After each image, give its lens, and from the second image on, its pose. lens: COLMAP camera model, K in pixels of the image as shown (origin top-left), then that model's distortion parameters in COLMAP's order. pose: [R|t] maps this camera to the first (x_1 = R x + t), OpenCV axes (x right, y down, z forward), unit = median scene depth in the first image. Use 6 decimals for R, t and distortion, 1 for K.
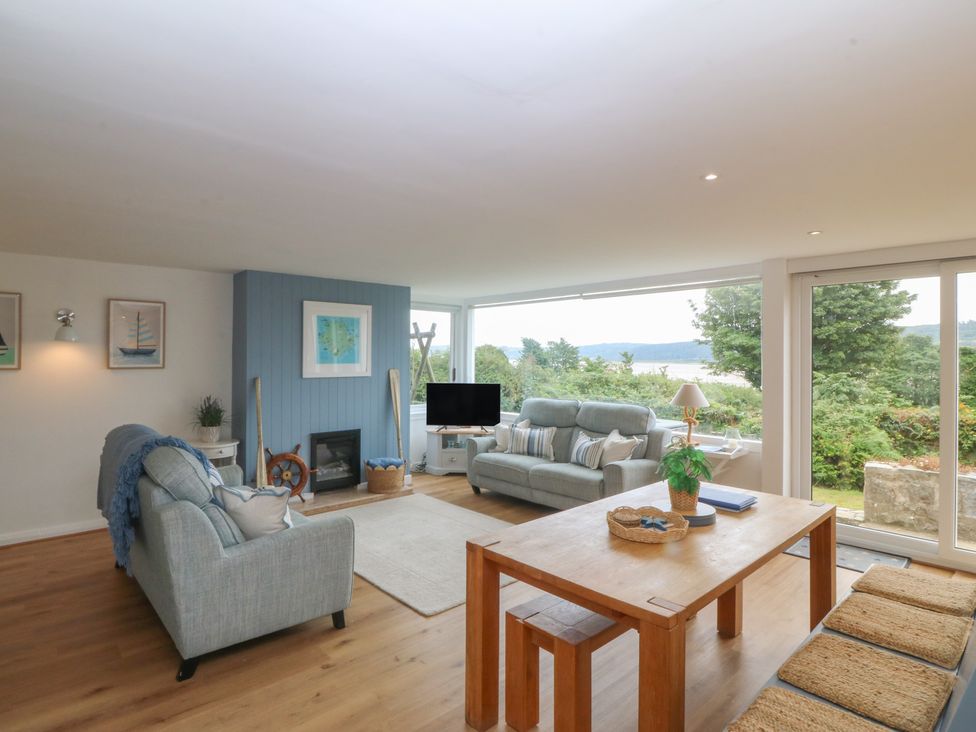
lens RADIAL K [[530.4, 0, 488.2], [0, 530.4, 362.1], [0, 0, 1]] dist [0.001448, -0.013940]
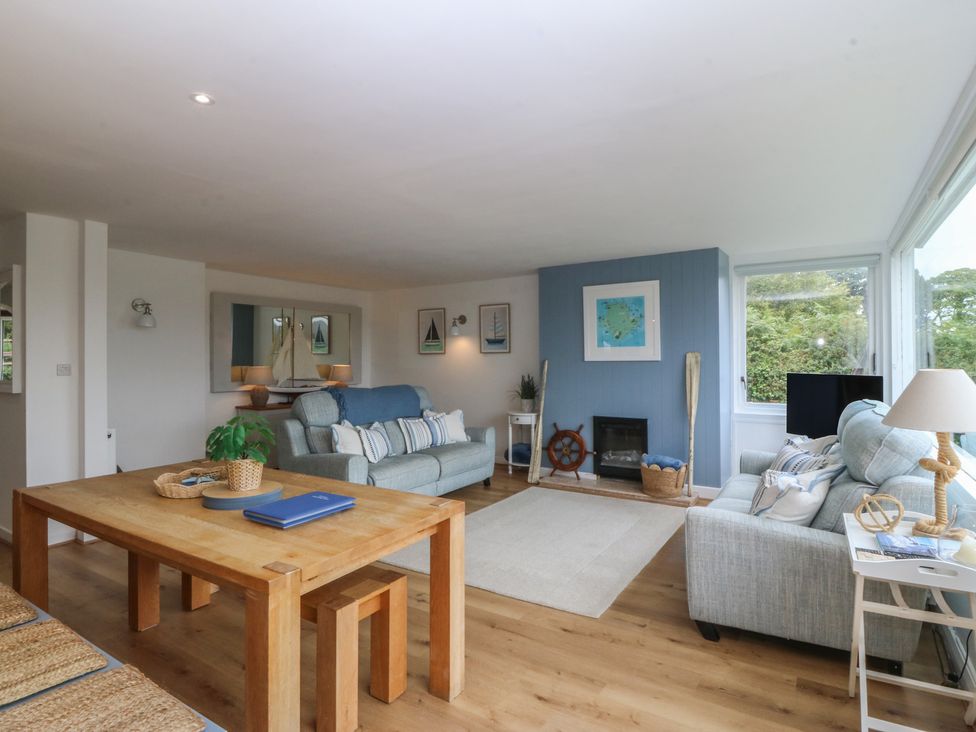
lens RADIAL K [[530.4, 0, 474.7], [0, 530.4, 353.7], [0, 0, 1]] dist [0.001448, -0.013940]
pose [[0.230500, -0.016349, -0.972935, 0.603650], [-0.002542, 0.999845, -0.017403, 0.033513], [0.973069, 0.006485, 0.230423, 0.538398]]
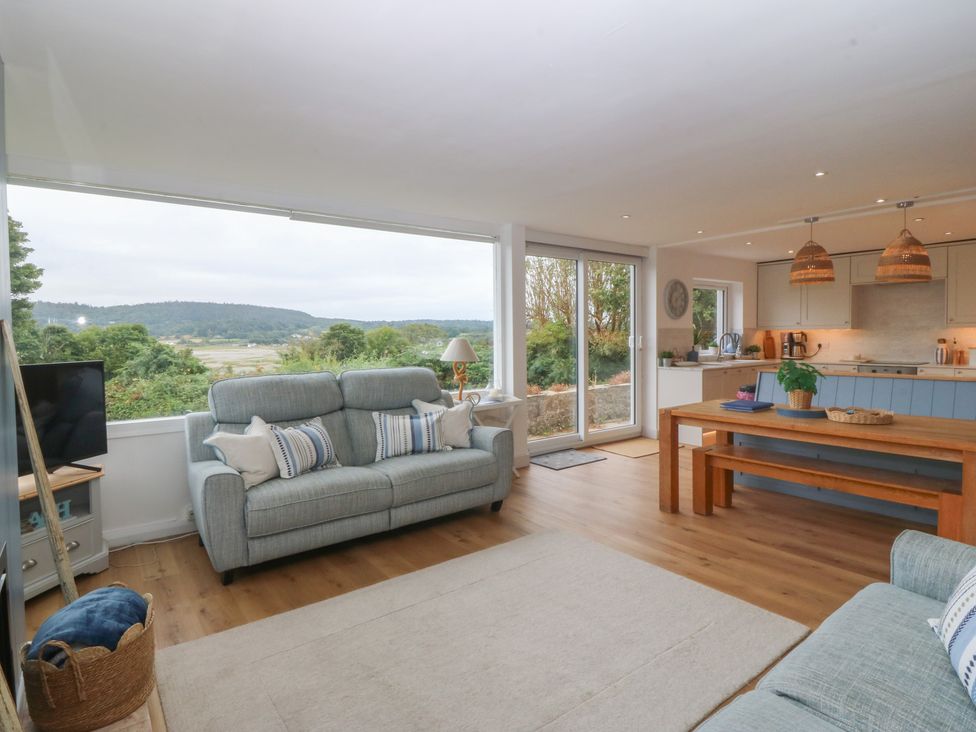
lens RADIAL K [[530.4, 0, 483.8], [0, 530.4, 355.7], [0, 0, 1]] dist [0.001448, -0.013940]
pose [[0.101210, -0.045705, 0.993815, -0.501793], [0.021146, 0.998817, 0.043782, 0.028275], [-0.994640, 0.016584, 0.102056, 0.780055]]
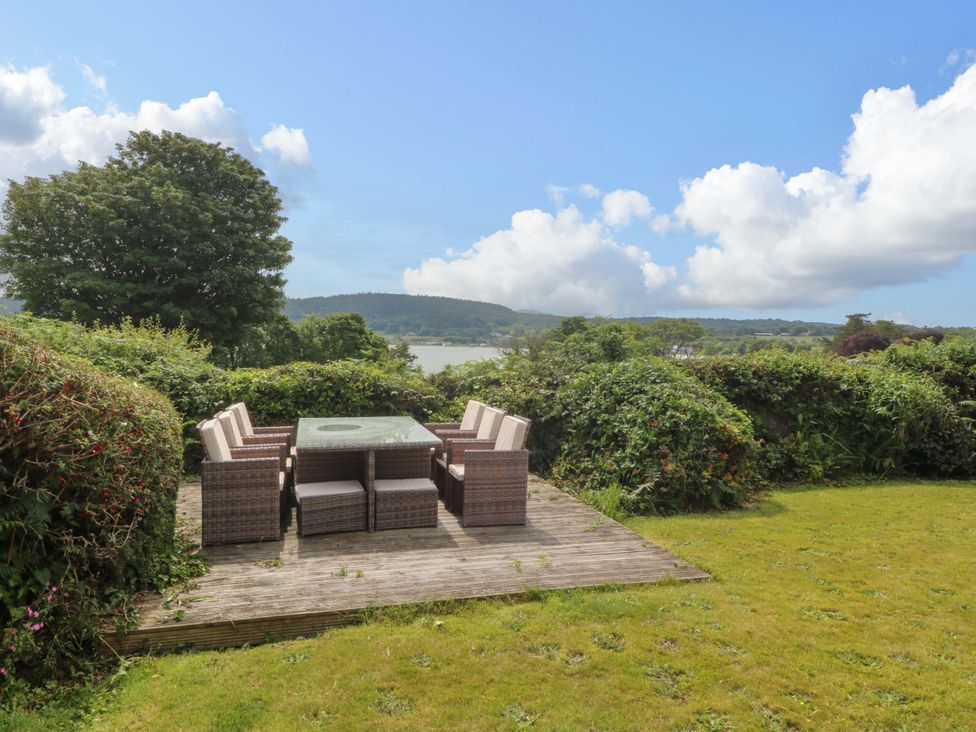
lens RADIAL K [[674.4, 0, 488.1], [0, 674.4, 353.7], [0, 0, 1]] dist [0.010279, -0.011392]
pose [[0.435032, -0.023942, 0.900097, -0.156447], [-0.001292, 0.999629, 0.027214, 0.135124], [-0.900414, -0.013001, 0.434839, 1.859343]]
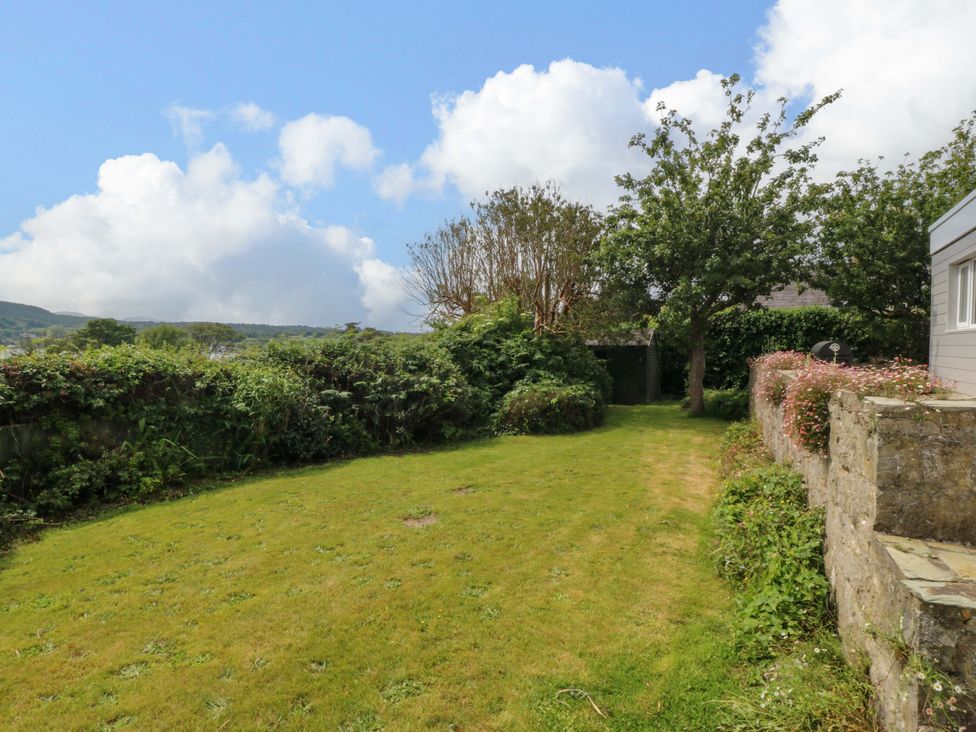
lens RADIAL K [[508.7, 0, 486.8], [0, 508.7, 357.5], [0, 0, 1]] dist [-0.000997, -0.012913]
pose [[-0.293050, -0.036623, 0.955396, 0.472876], [-0.004813, 0.999310, 0.036829, 0.154328], [-0.956085, 0.006194, -0.293024, 1.461997]]
